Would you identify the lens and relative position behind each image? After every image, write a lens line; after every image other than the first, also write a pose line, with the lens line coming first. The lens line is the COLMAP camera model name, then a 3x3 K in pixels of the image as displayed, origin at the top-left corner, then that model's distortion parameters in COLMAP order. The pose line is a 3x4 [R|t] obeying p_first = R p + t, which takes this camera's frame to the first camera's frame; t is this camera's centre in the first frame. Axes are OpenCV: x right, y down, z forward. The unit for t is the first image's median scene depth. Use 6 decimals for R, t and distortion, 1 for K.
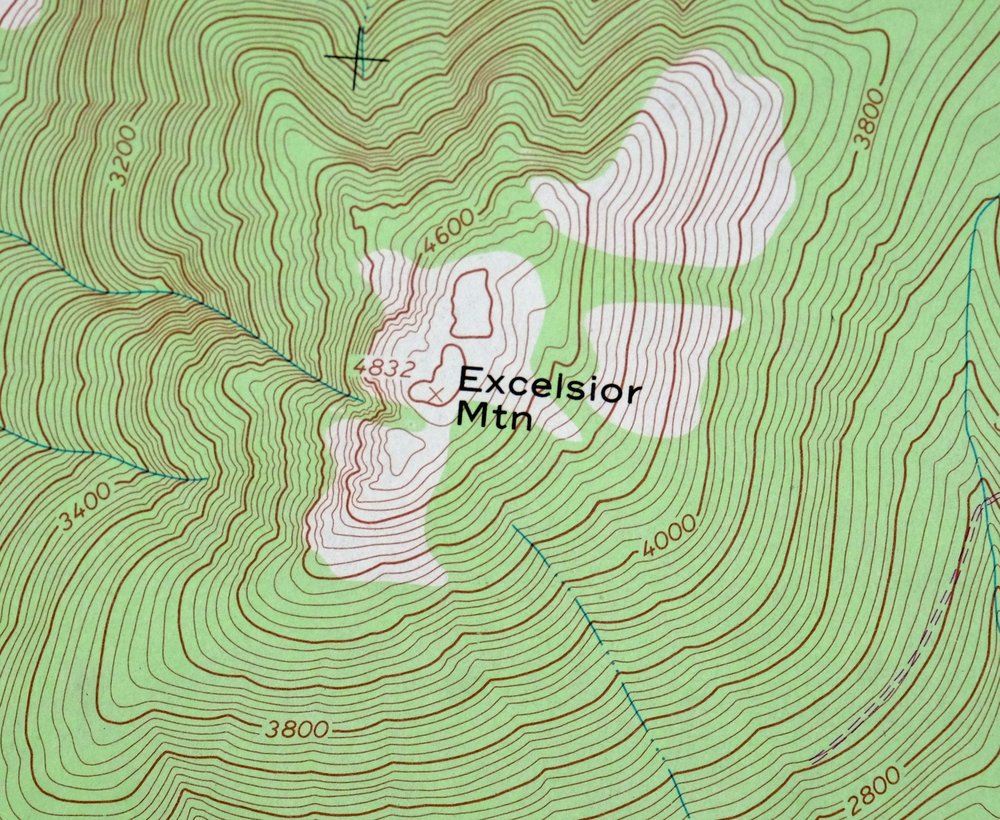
lens RADIAL K [[3827.8, 0, 500.0], [0, 3827.8, 410.0], [0, 0, 1]] dist [0.052106, 0.000000]
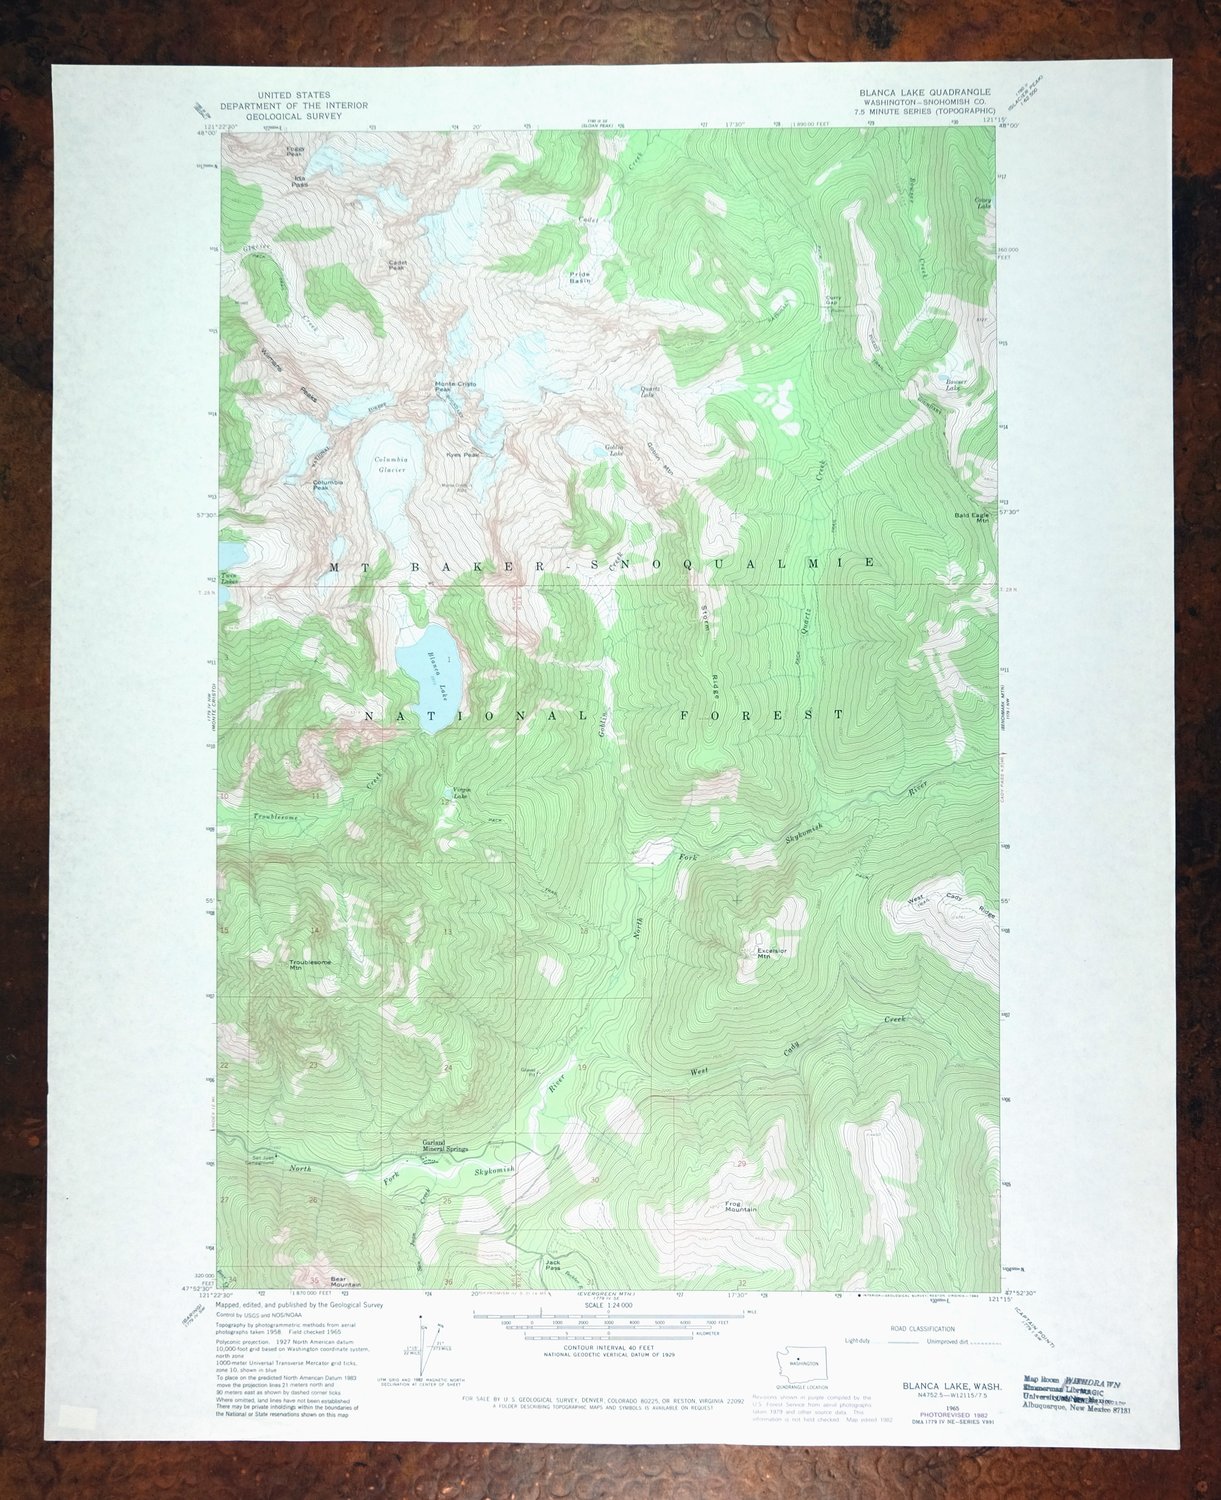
lens RADIAL K [[1171.6, 0, 613.0], [0, 1171.6, 751.2], [0, 0, 1]] dist [0.015219, 0.001660]
pose [[0.985904, -0.100989, -0.133394, 0.045287], [0.074681, 0.979080, -0.189276, 0.017440], [0.149718, 0.176646, 0.972821, -0.985308]]
